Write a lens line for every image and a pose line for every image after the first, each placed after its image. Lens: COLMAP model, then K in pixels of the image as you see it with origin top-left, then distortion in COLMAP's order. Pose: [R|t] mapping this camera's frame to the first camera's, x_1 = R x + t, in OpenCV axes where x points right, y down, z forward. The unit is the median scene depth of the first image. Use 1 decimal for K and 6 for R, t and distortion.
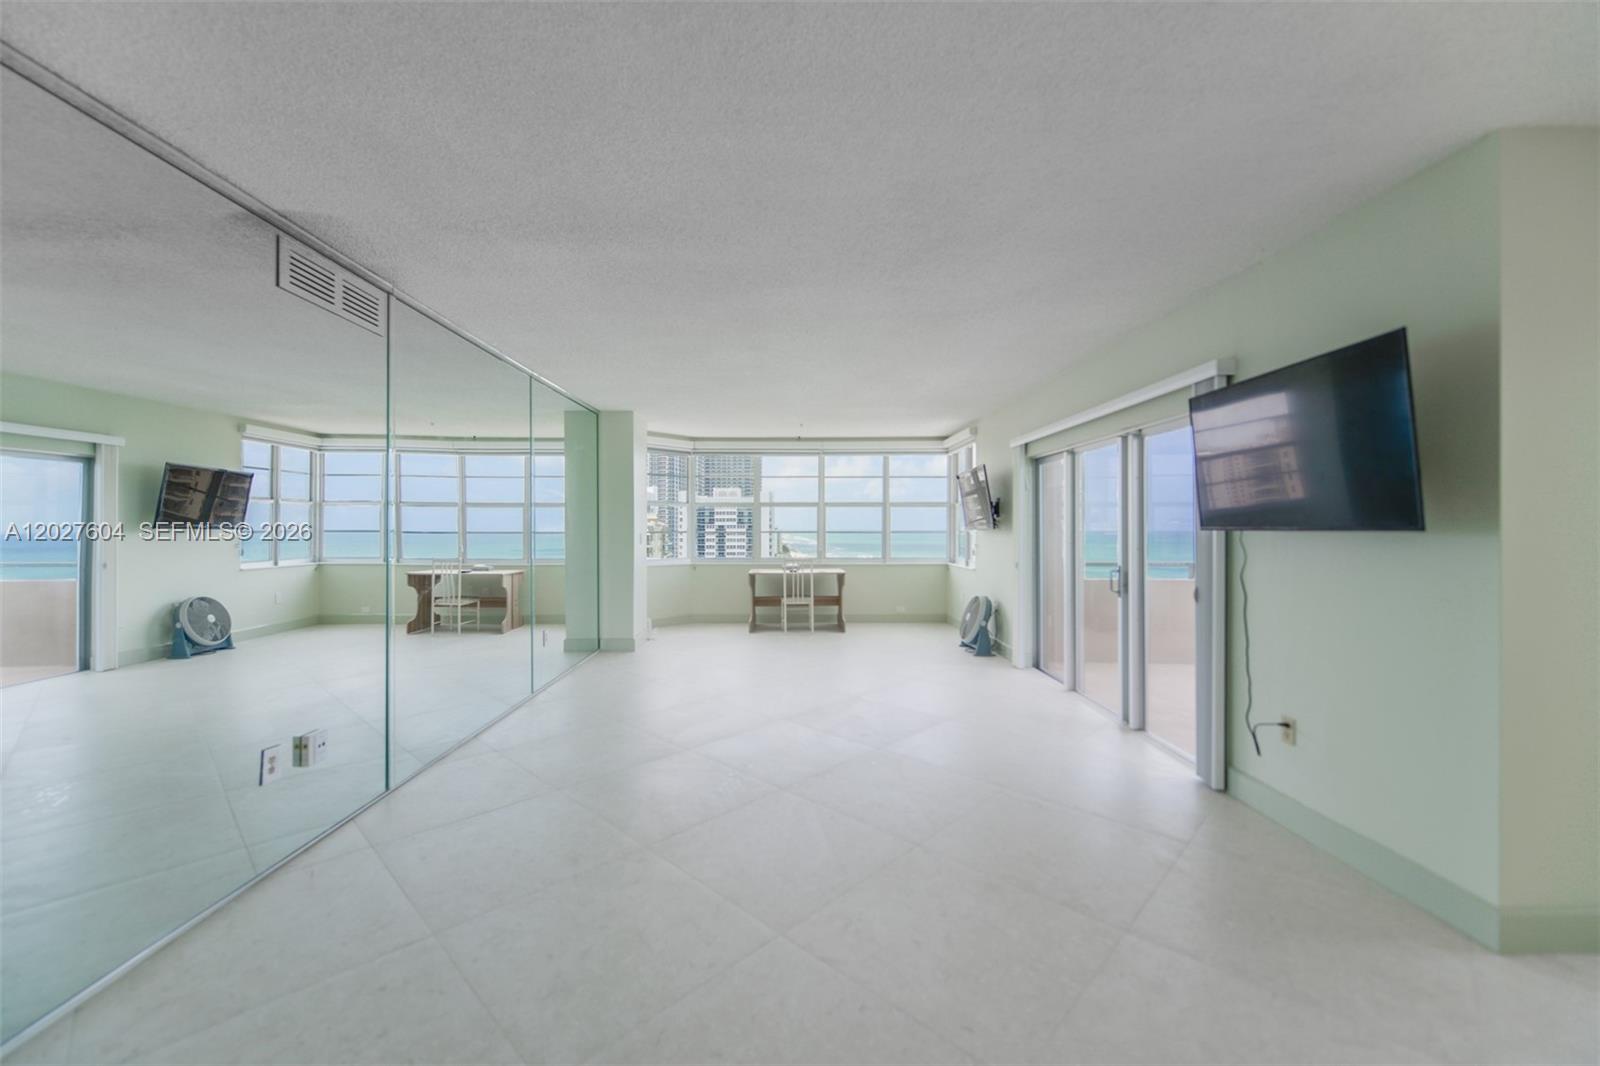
lens RADIAL K [[636.8, 0, 781.7], [0, 636.8, 525.6], [0, 0, 1]] dist [0.001494, -0.000084]
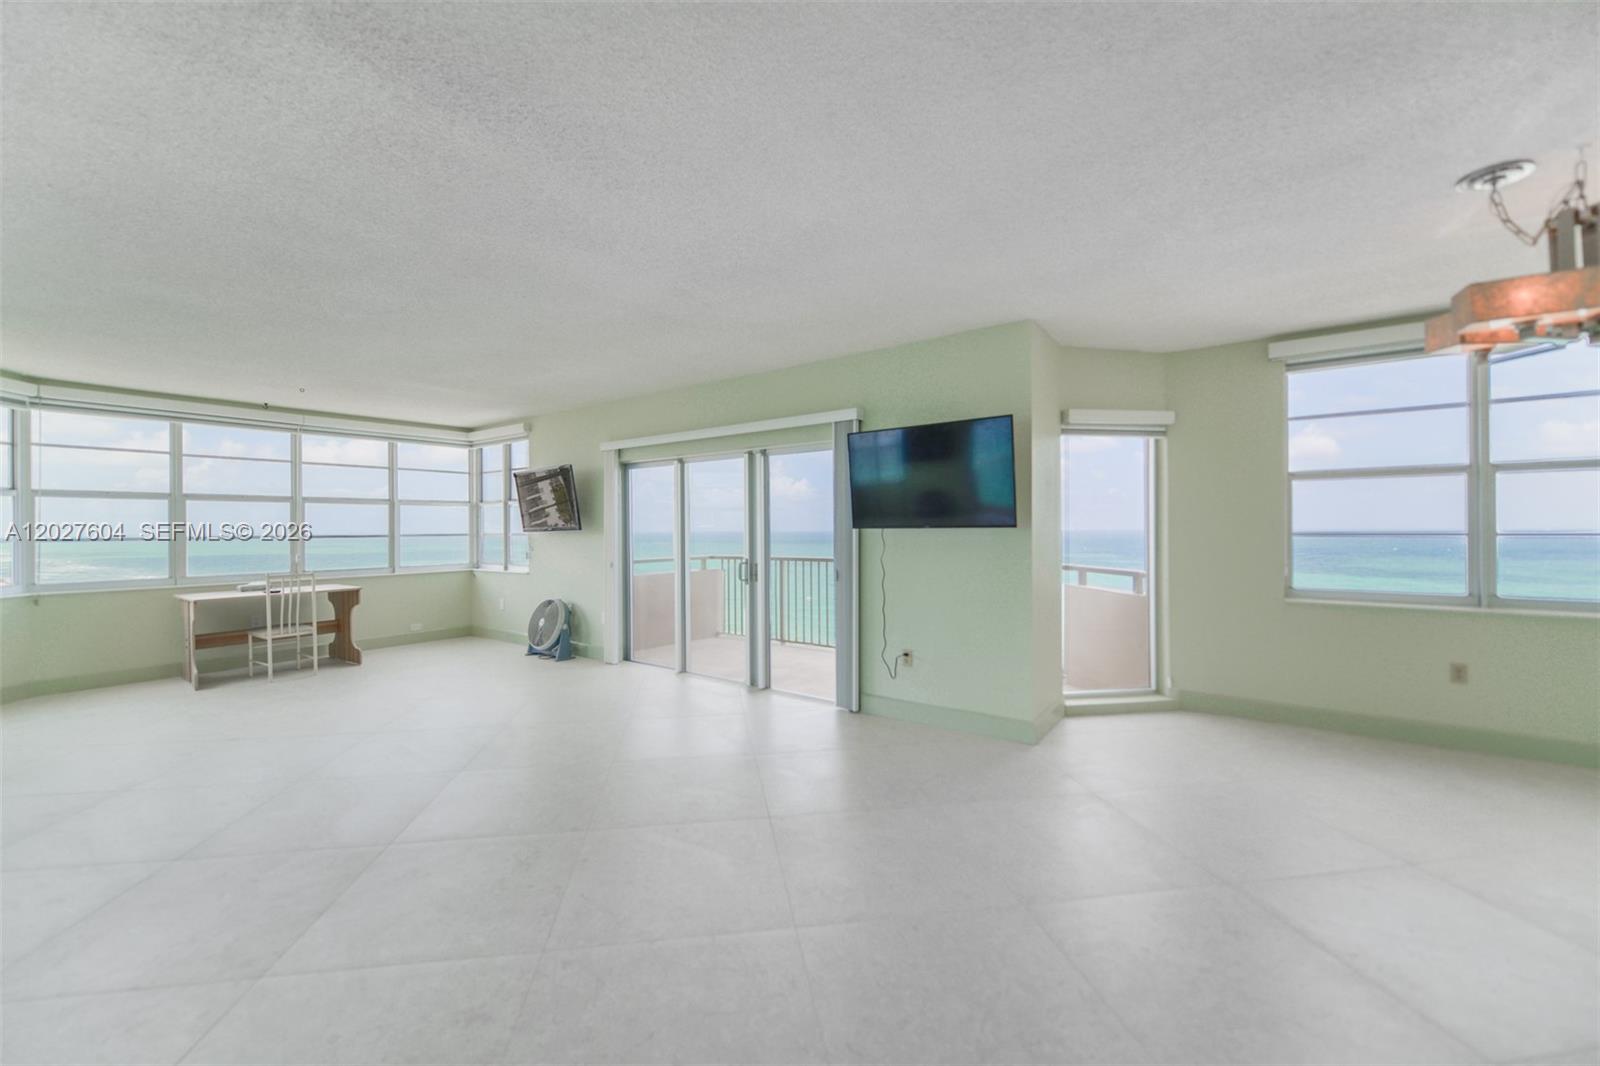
lens RADIAL K [[636.8, 0, 800.0], [0, 636.8, 533.0], [0, 0, 1]] dist [-0.003013, -0.000031]
pose [[0.590572, -0.009603, 0.806928, -0.250116], [0.003619, 0.999951, 0.009252, 0.001602], [-0.806977, -0.002544, 0.590578, 0.125207]]
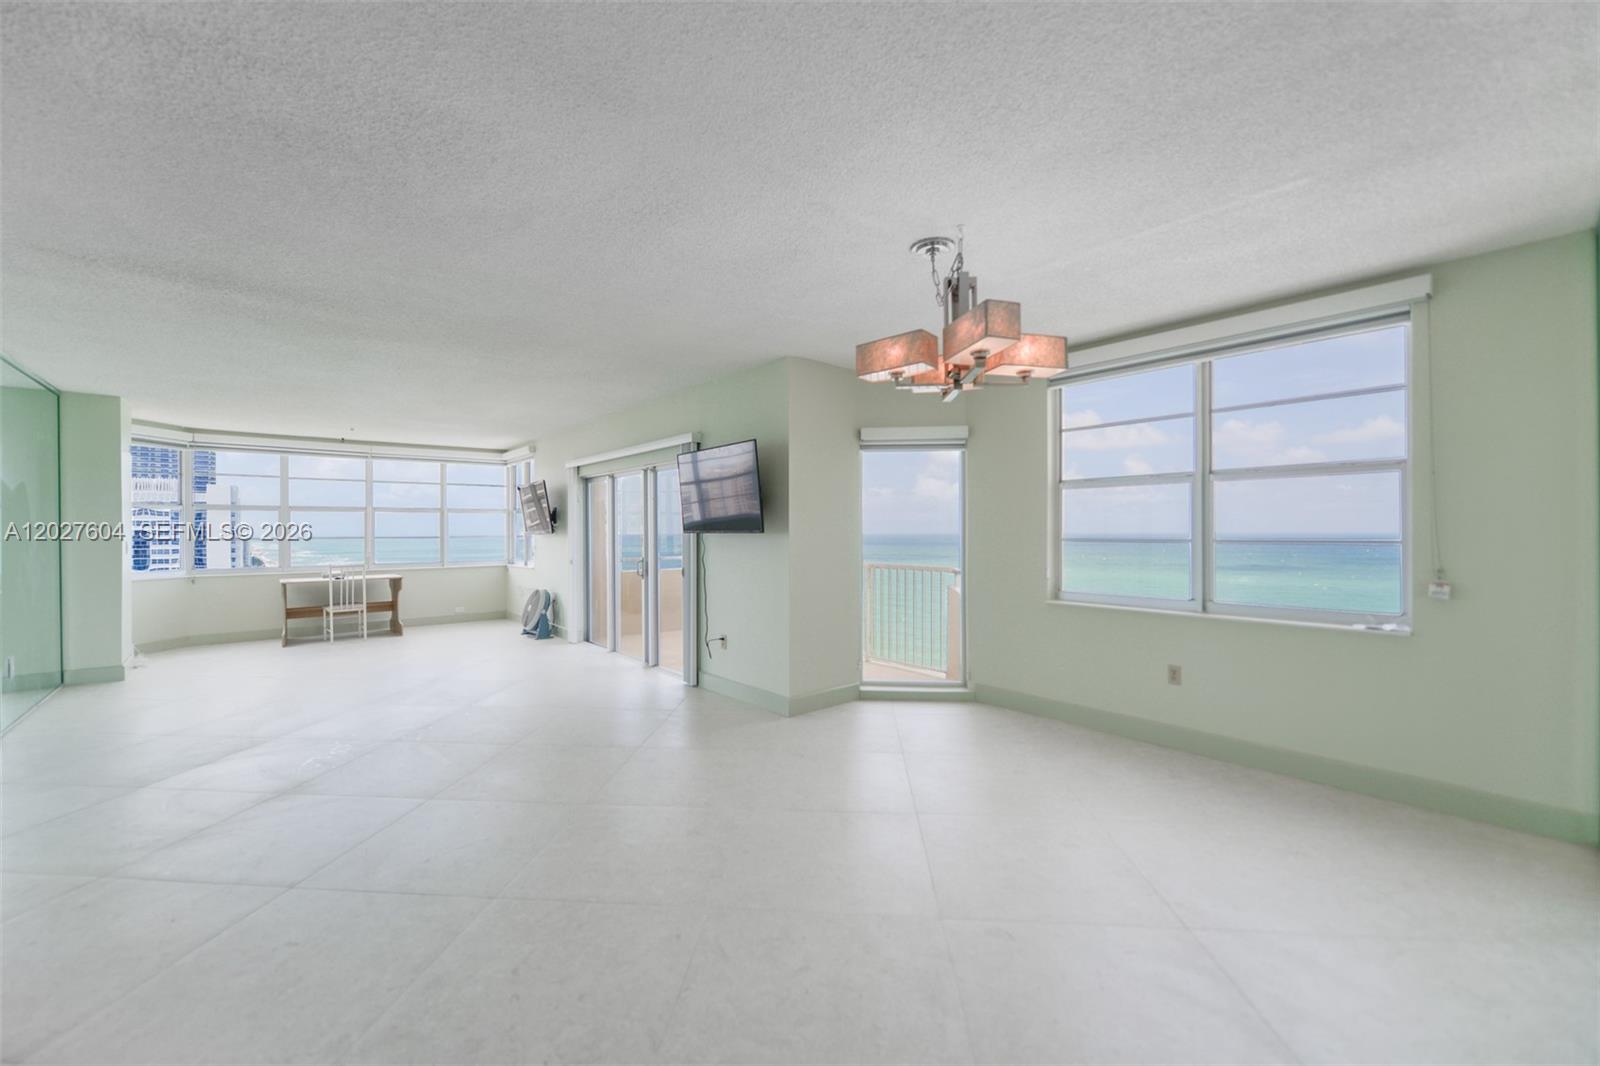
lens RADIAL K [[636.8, 0, 800.0], [0, 636.8, 533.0], [0, 0, 1]] dist [-0.003013, -0.000031]
pose [[0.757849, -0.005516, 0.652407, -0.097438], [0.002422, 0.999981, 0.005641, -0.000849], [-0.652426, -0.002695, 0.757848, -0.222657]]
